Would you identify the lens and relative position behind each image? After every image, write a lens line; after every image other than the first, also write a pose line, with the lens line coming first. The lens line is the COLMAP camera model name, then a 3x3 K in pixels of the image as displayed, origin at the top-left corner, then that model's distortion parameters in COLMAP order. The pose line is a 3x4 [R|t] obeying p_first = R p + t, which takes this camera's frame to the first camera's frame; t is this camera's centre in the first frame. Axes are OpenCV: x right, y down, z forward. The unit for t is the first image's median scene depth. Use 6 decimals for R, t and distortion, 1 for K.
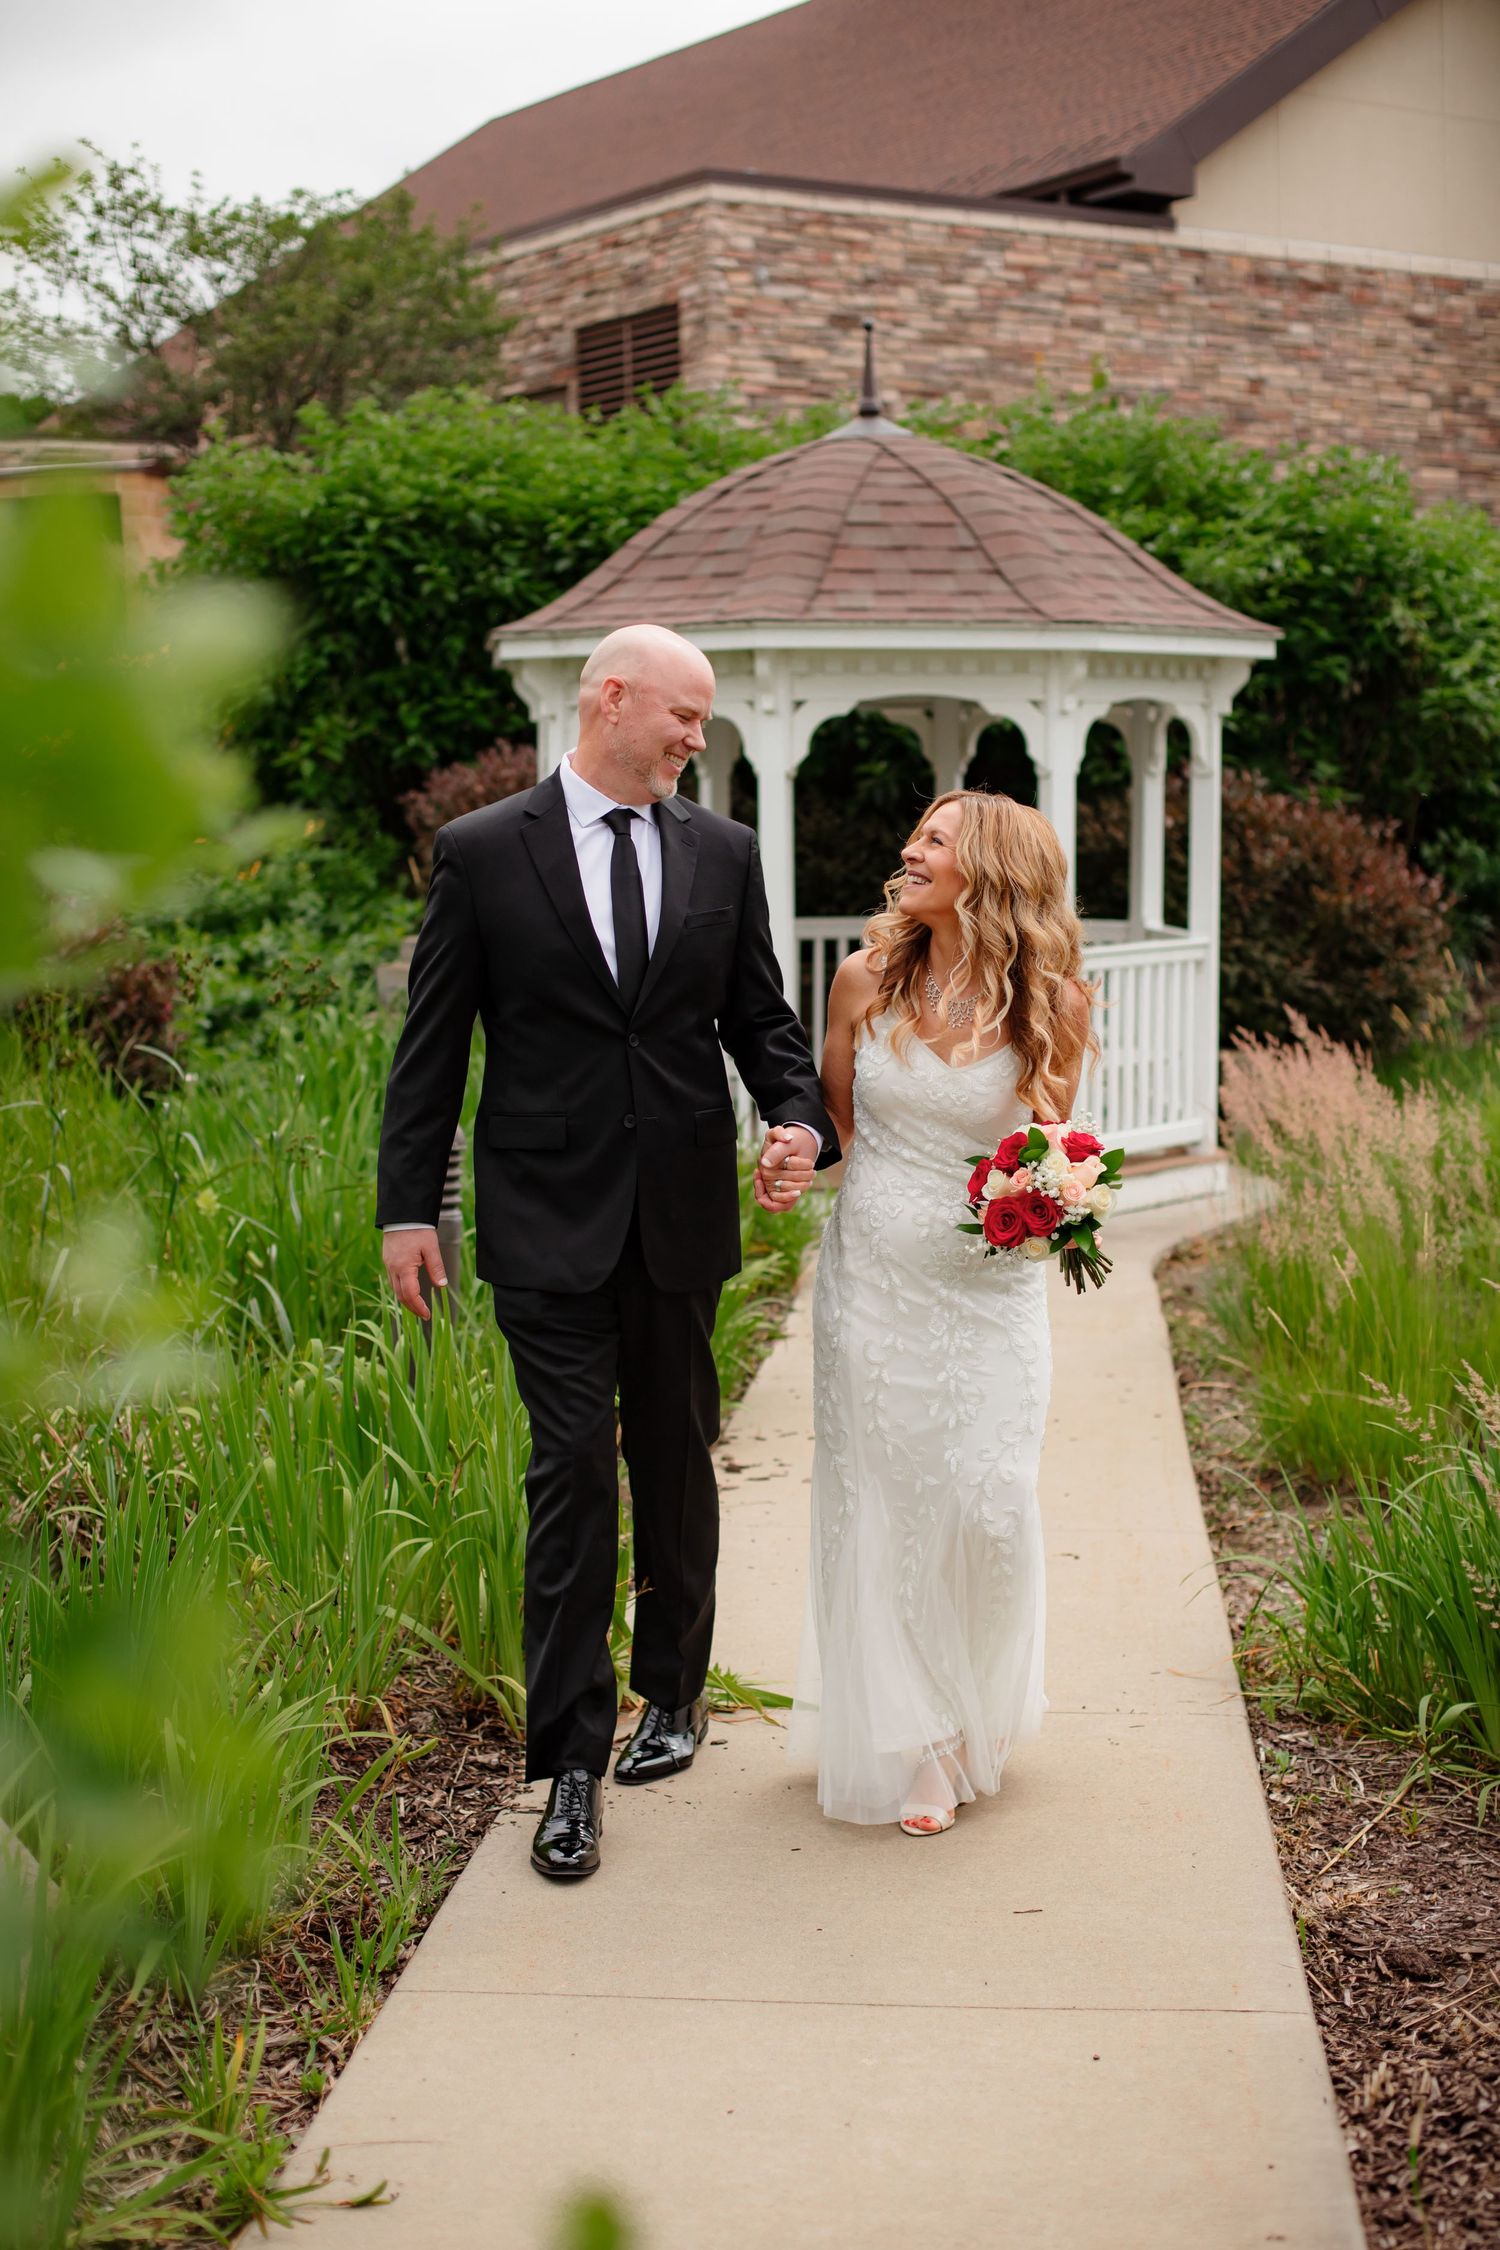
lens RADIAL K [[3244.7, 0, 749.7], [0, 3244.7, 1096.3], [0, 0, 1]] dist [-0.143046, 0.107673]
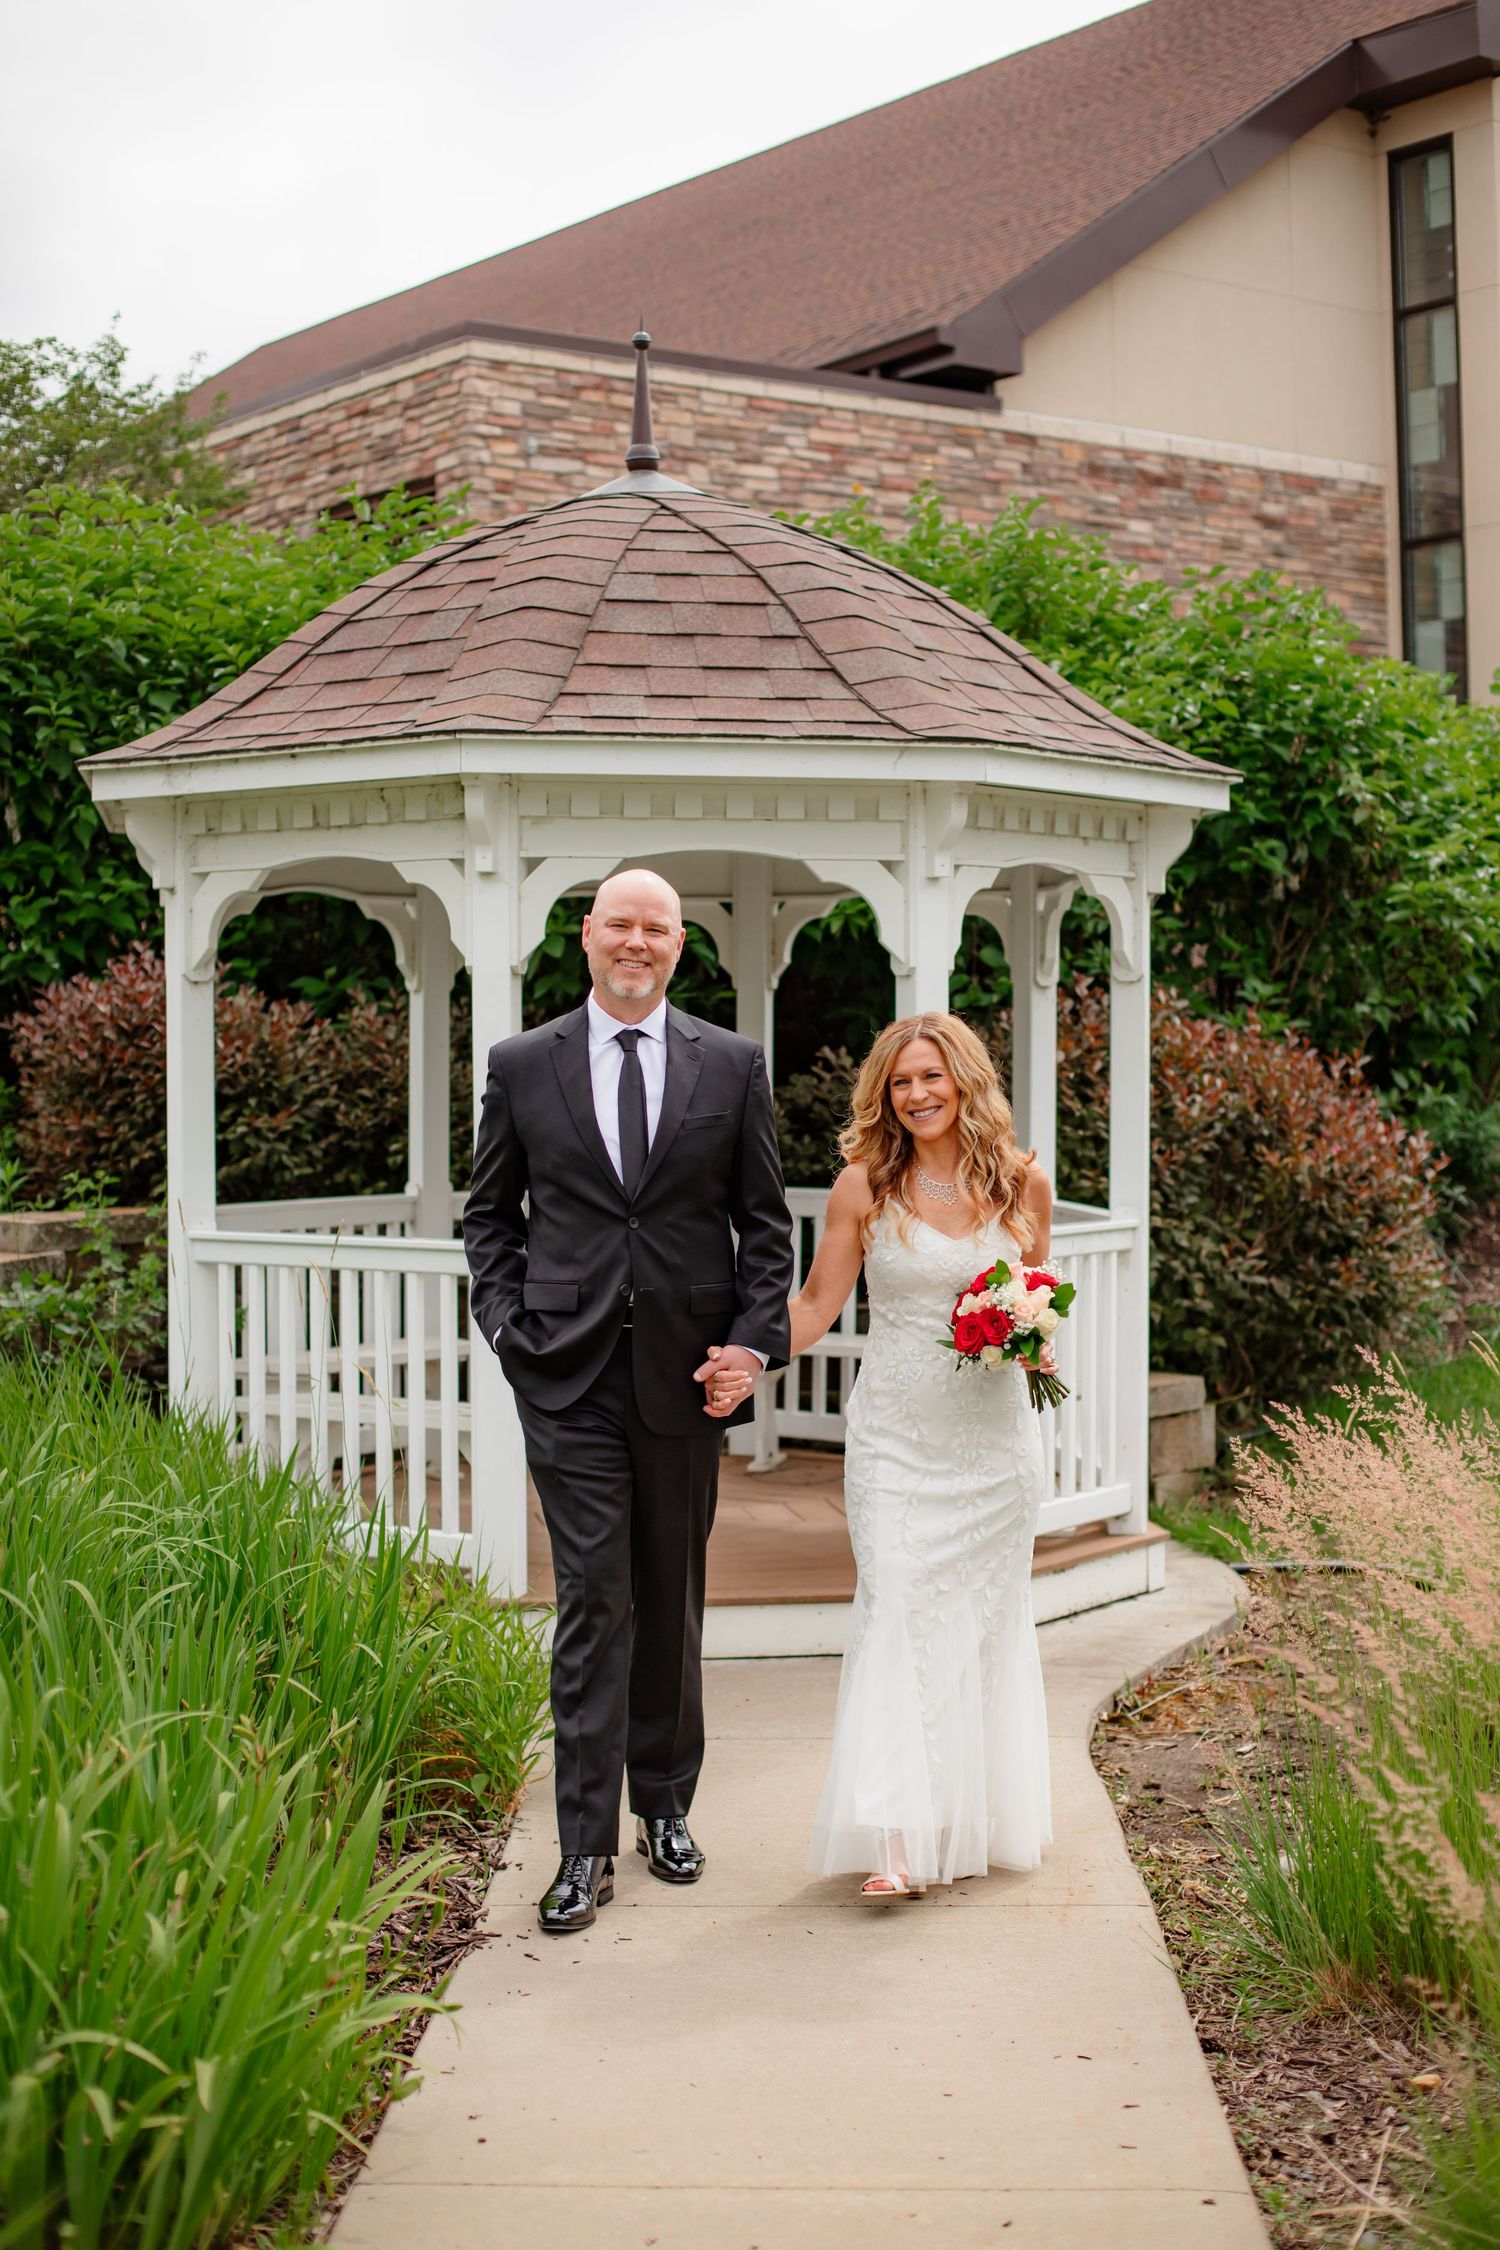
lens RADIAL K [[3244.7, 0, 749.7], [0, 3244.7, 1096.3], [0, 0, 1]] dist [-0.143046, 0.107673]
pose [[0.997920, 0.002728, 0.064401, 0.013156], [0.002645, 0.996530, -0.083194, -0.014824], [-0.064405, 0.083191, 0.994450, 0.268325]]
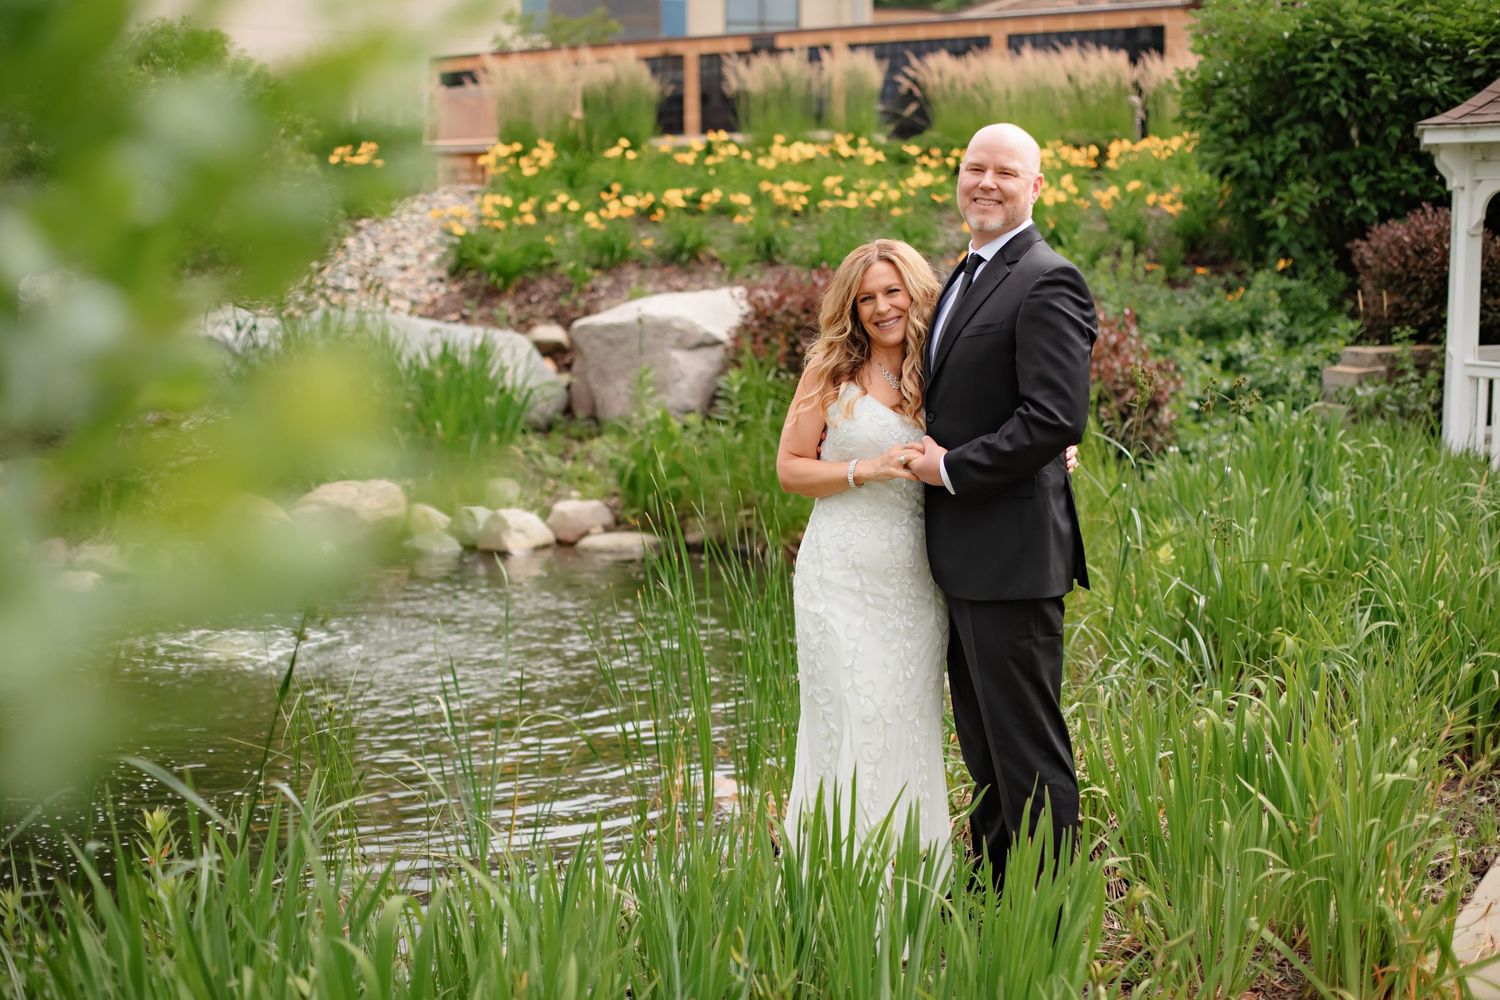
lens RADIAL K [[2182.6, 0, 748.3], [0, 2182.6, 528.7], [0, 0, 1]] dist [-0.162726, 0.188823]
pose [[0.926629, 0.059209, -0.371286, 0.002009], [-0.042896, 0.997723, 0.052050, -0.008576], [0.373522, -0.032304, 0.927059, 0.056235]]
